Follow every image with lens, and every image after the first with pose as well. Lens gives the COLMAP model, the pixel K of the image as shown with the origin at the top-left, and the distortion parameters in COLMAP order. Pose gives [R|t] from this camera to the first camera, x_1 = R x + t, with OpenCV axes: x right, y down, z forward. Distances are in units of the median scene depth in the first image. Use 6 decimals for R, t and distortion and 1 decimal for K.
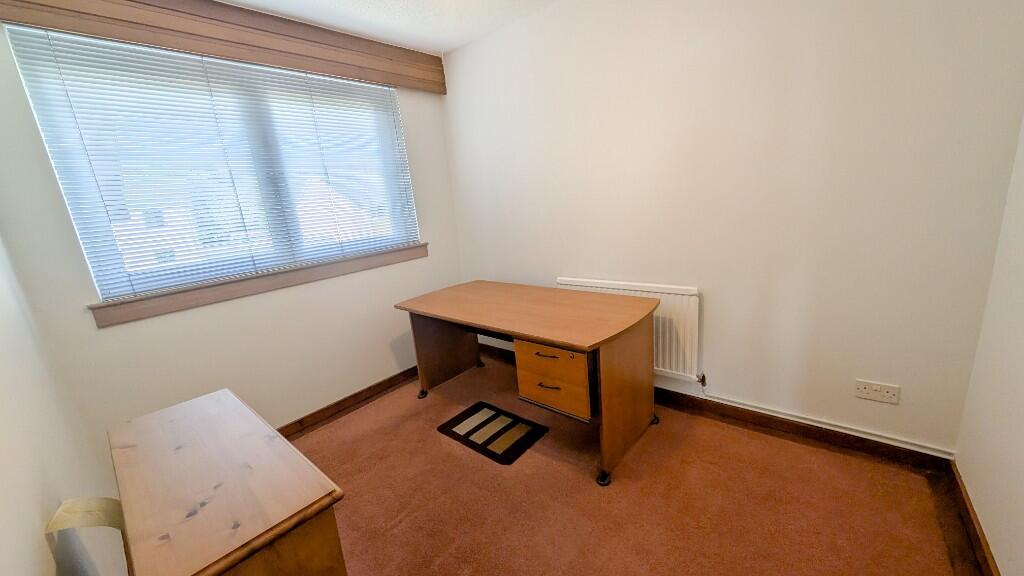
lens RADIAL K [[379.2, 0, 513.8], [0, 379.2, 285.3], [0, 0, 1]] dist [0.010726, -0.007905]
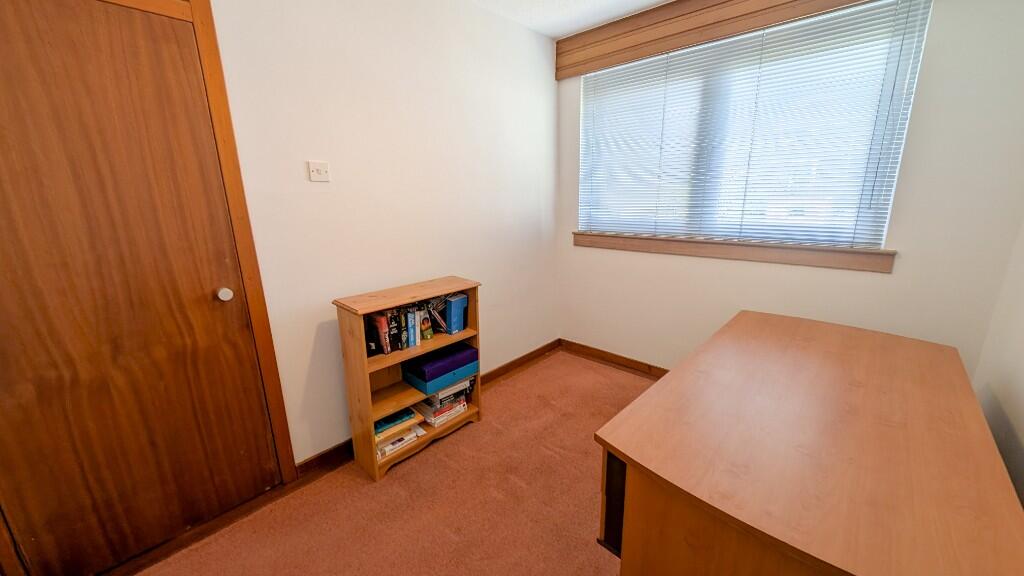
lens RADIAL K [[379.2, 0, 513.8], [0, 379.2, 285.3], [0, 0, 1]] dist [0.010726, -0.007905]
pose [[-0.051447, 0.328260, -0.943185, 0.611999], [-0.202518, 0.921384, 0.331720, -0.224330], [0.977926, 0.208078, 0.019076, 0.654227]]
